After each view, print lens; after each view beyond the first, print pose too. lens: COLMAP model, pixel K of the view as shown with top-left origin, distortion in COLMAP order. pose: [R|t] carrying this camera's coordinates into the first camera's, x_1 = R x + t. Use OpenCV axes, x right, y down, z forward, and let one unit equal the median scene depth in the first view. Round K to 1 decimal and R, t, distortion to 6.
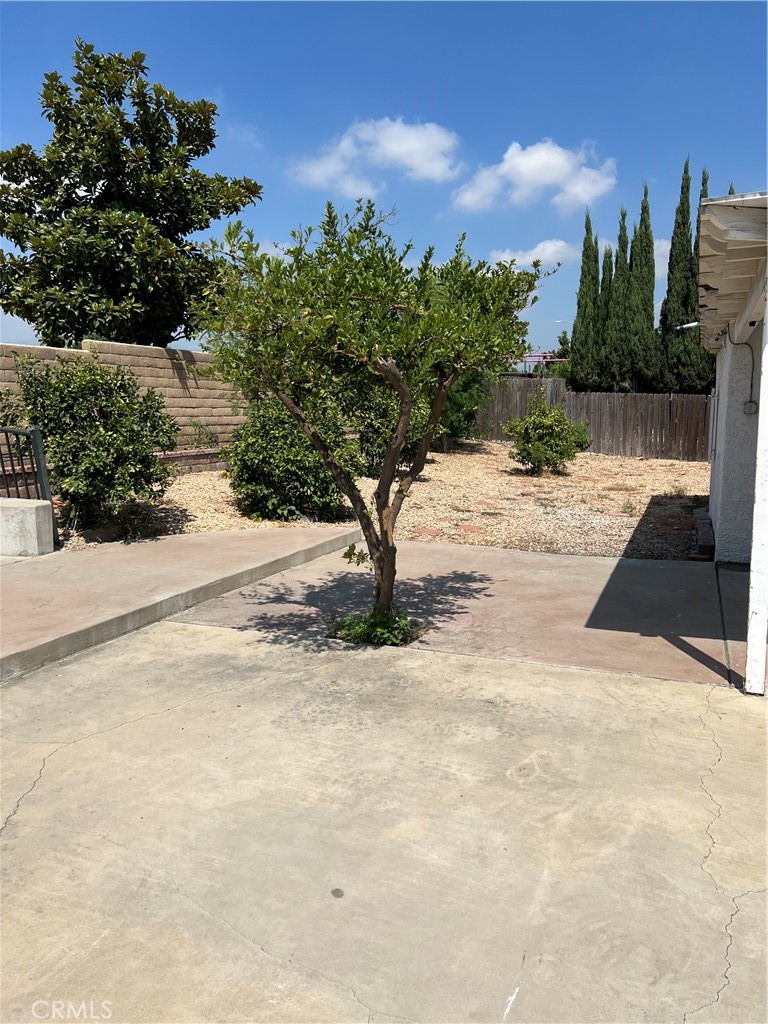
lens RADIAL K [[767.5, 0, 386.6], [0, 767.5, 516.3], [0, 0, 1]] dist [0.051185, -0.066836]
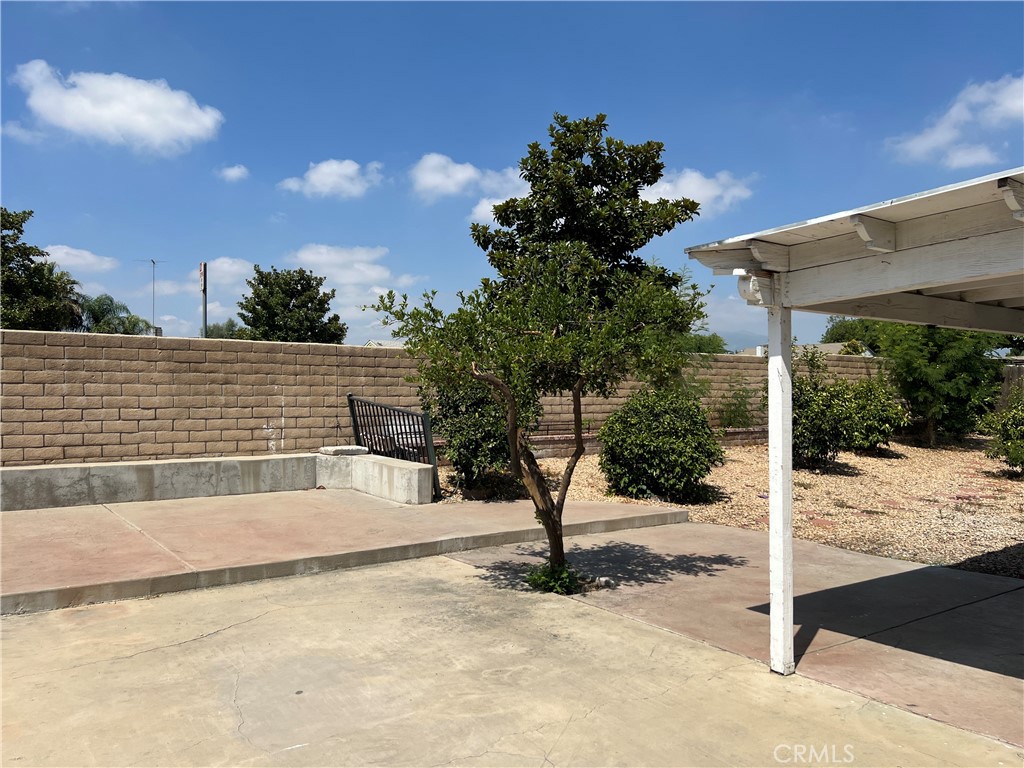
lens RADIAL K [[769.7, 0, 508.7], [0, 769.7, 385.6], [0, 0, 1]] dist [0.057488, -0.066476]
pose [[0.842648, 0.003657, -0.538452, 0.228849], [-0.083843, 0.988671, -0.124495, -0.000563], [0.531897, 0.150051, 0.833409, -0.050410]]
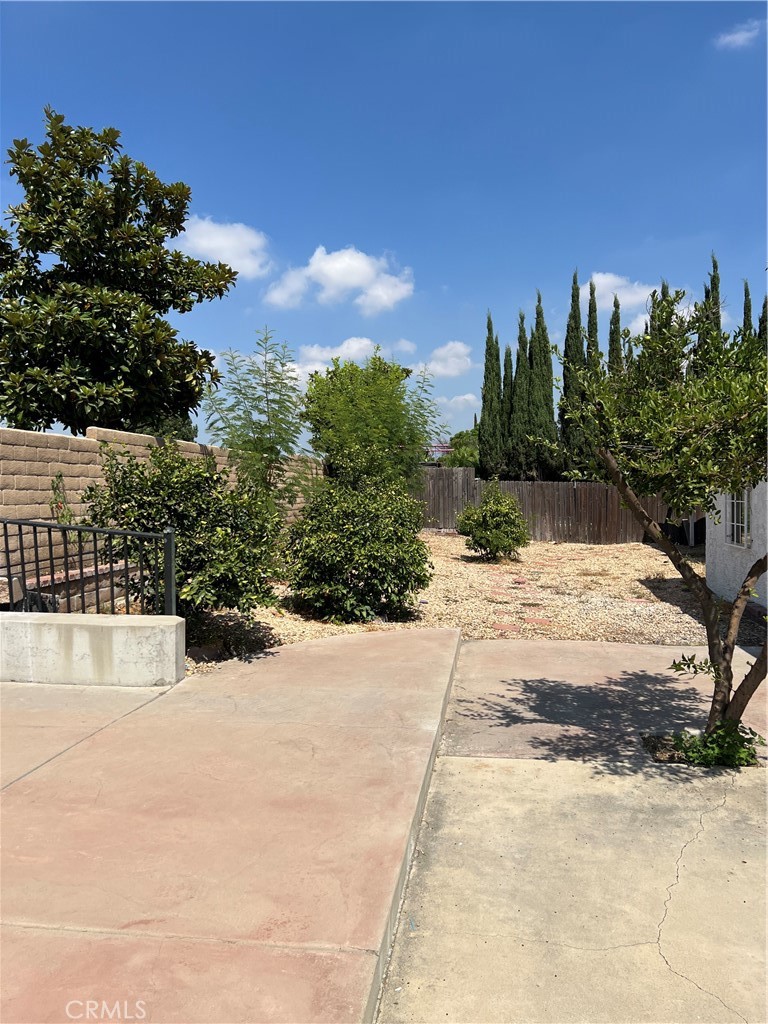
lens RADIAL K [[763.6, 0, 384.0], [0, 763.6, 512.0], [0, 0, 1]] dist [0.119738, -0.211945]
pose [[0.972462, -0.014474, 0.232612, -0.226042], [0.041561, 0.992842, -0.111974, -0.015860], [-0.229326, 0.118559, 0.966102, 0.067380]]
